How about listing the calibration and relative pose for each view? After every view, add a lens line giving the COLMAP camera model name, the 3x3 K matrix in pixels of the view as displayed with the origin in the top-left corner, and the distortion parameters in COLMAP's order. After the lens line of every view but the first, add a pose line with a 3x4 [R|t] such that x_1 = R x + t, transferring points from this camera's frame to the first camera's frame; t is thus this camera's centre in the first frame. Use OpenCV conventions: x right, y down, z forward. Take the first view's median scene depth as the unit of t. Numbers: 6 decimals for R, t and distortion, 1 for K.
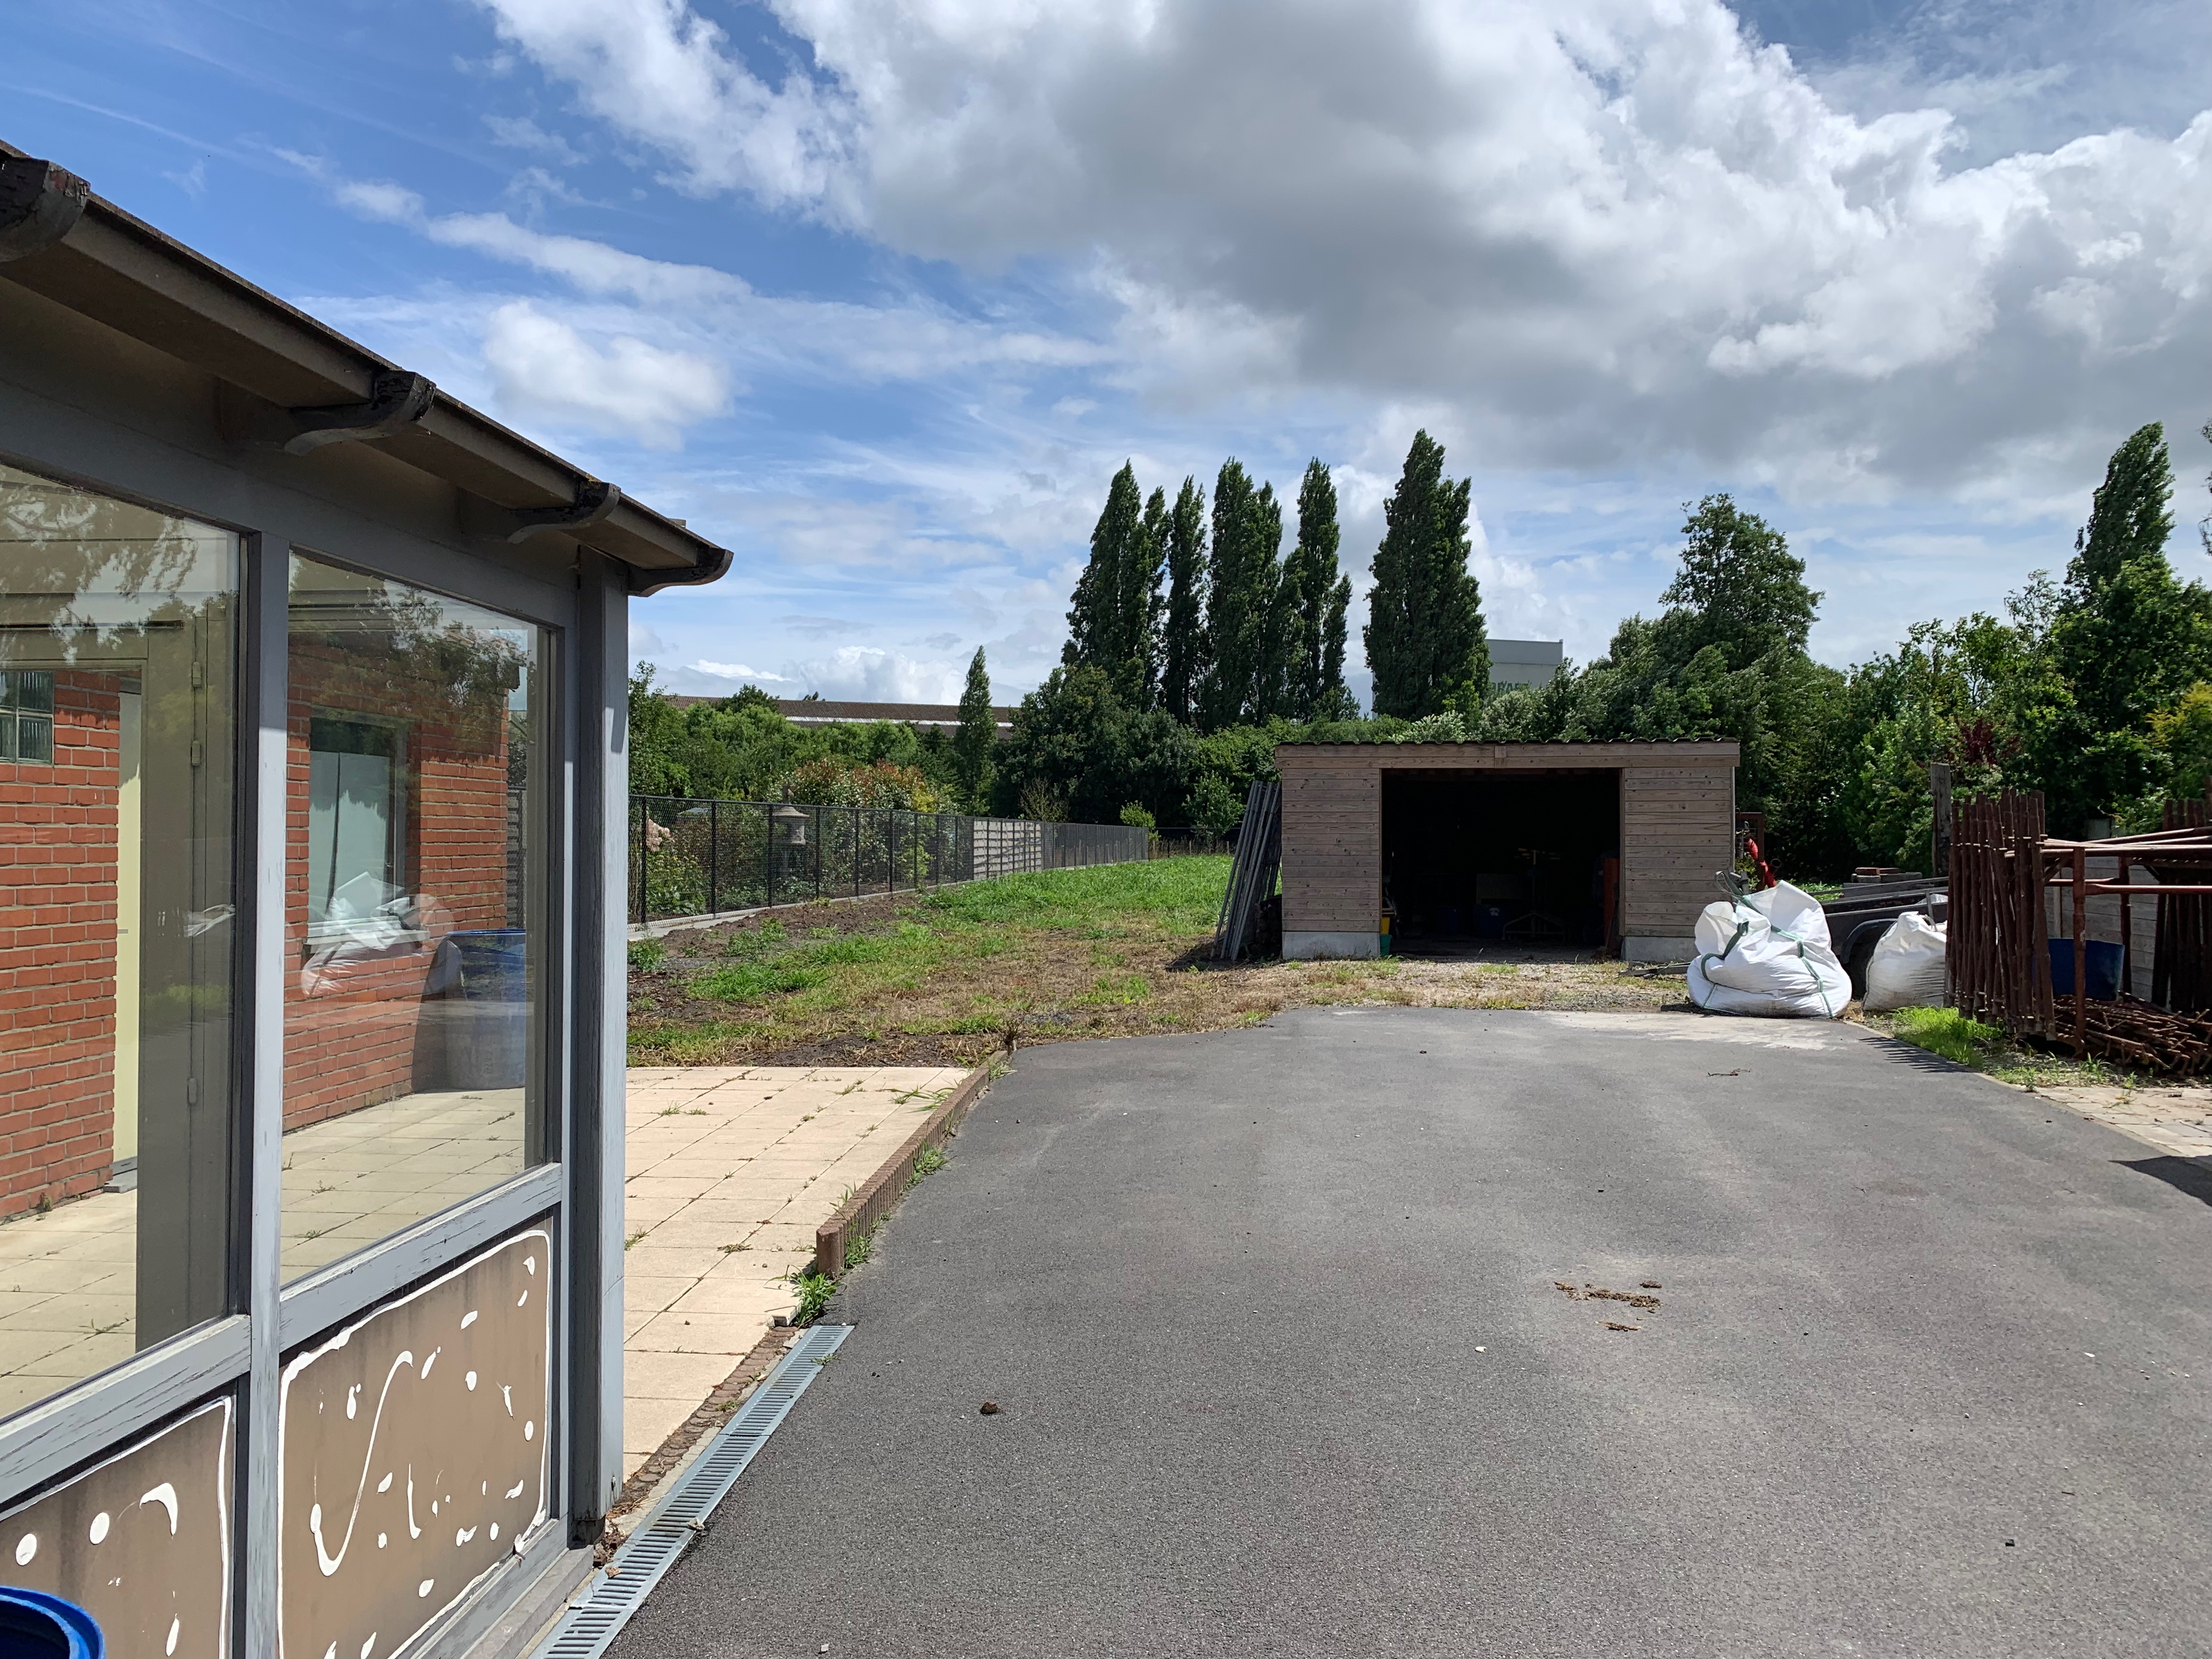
lens RADIAL K [[1688.3, 0, 1106.0], [0, 1688.3, 829.5], [0, 0, 1]] dist [0.024924, 0.007859]
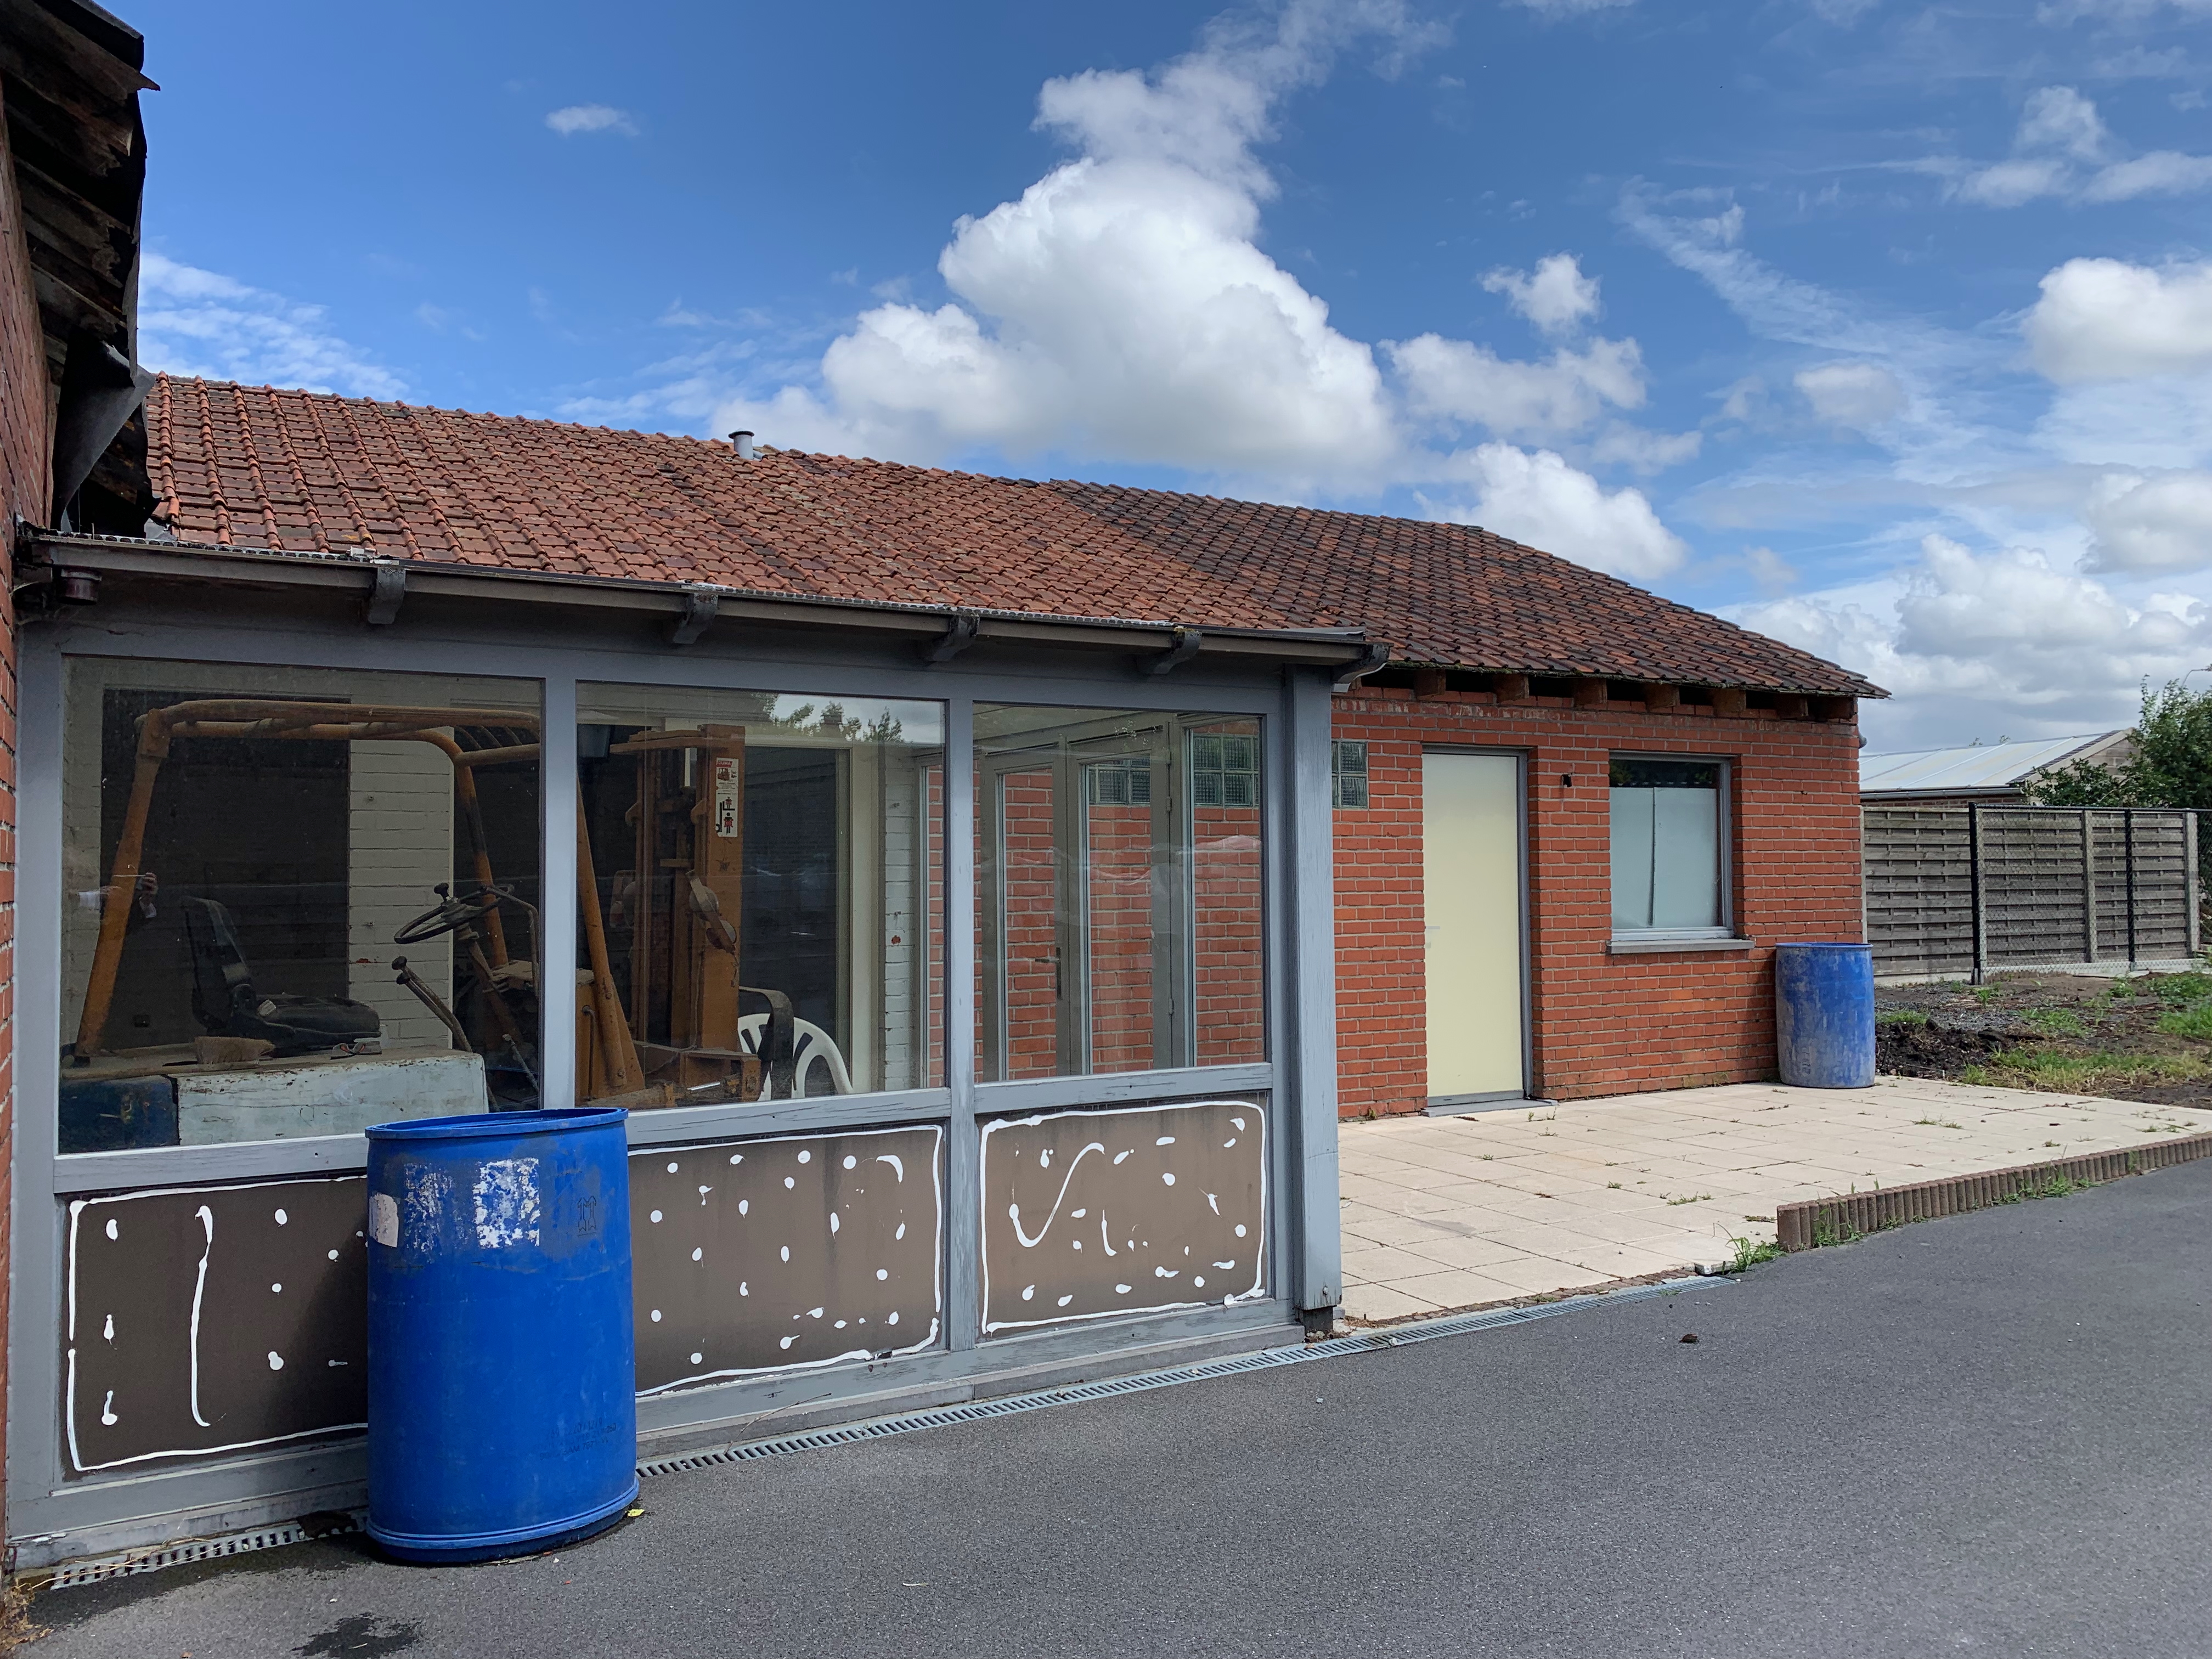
lens RADIAL K [[1688.3, 0, 1106.0], [0, 1688.3, 829.5], [0, 0, 1]] dist [0.024924, 0.007859]
pose [[0.559596, -0.031421, -0.828170, 0.718516], [0.015383, 0.999503, -0.027527, 0.025231], [0.828623, 0.002664, 0.559801, 0.032293]]
